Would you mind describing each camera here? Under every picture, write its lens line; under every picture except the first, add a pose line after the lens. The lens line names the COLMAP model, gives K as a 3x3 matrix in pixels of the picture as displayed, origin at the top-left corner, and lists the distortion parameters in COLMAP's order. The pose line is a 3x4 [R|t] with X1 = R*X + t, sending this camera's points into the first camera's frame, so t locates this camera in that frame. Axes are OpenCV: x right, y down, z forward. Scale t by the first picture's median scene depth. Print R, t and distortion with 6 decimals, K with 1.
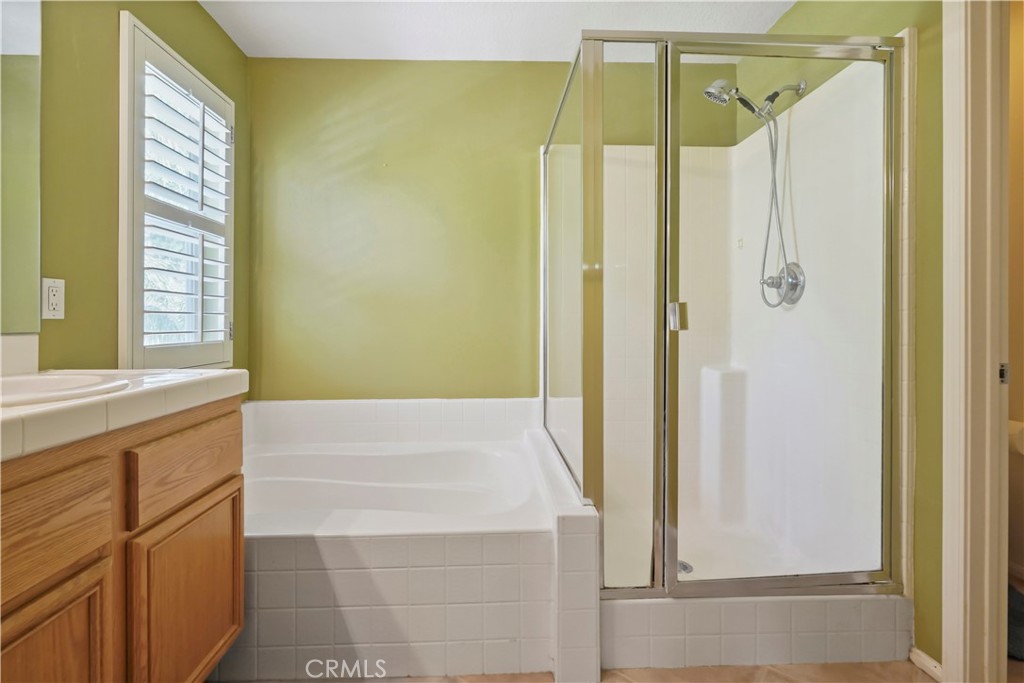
lens RADIAL K [[469.1, 0, 505.3], [0, 469.1, 319.7], [0, 0, 1]] dist [-0.007552, 0.002620]
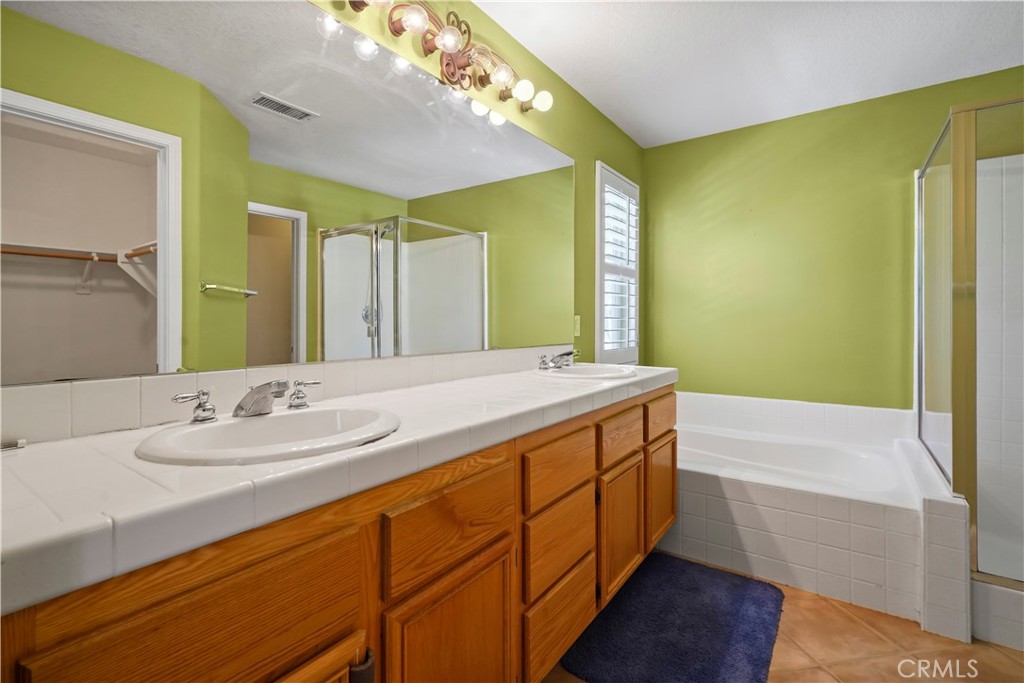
lens RADIAL K [[469.1, 0, 503.6], [0, 469.1, 322.8], [0, 0, 1]] dist [-0.007552, 0.002620]
pose [[0.785156, 0.001597, -0.619295, 0.000316], [0.002417, 0.999981, 0.005644, -0.057986], [0.619293, -0.005929, 0.785138, -0.600668]]
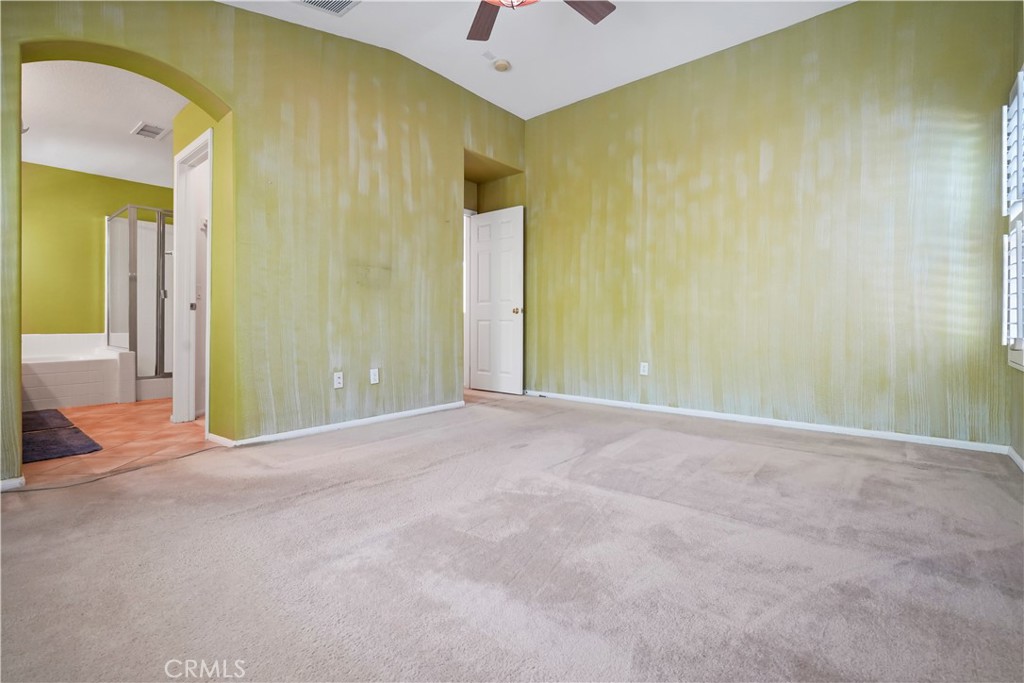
lens RADIAL K [[469.1, 0, 510.4], [0, 469.1, 324.9], [0, 0, 1]] dist [-0.007552, 0.002620]
pose [[0.671123, -0.003193, 0.741339, -0.411451], [-0.007471, 0.999911, 0.011069, 0.141306], [-0.741308, -0.012967, 0.671040, -2.796099]]
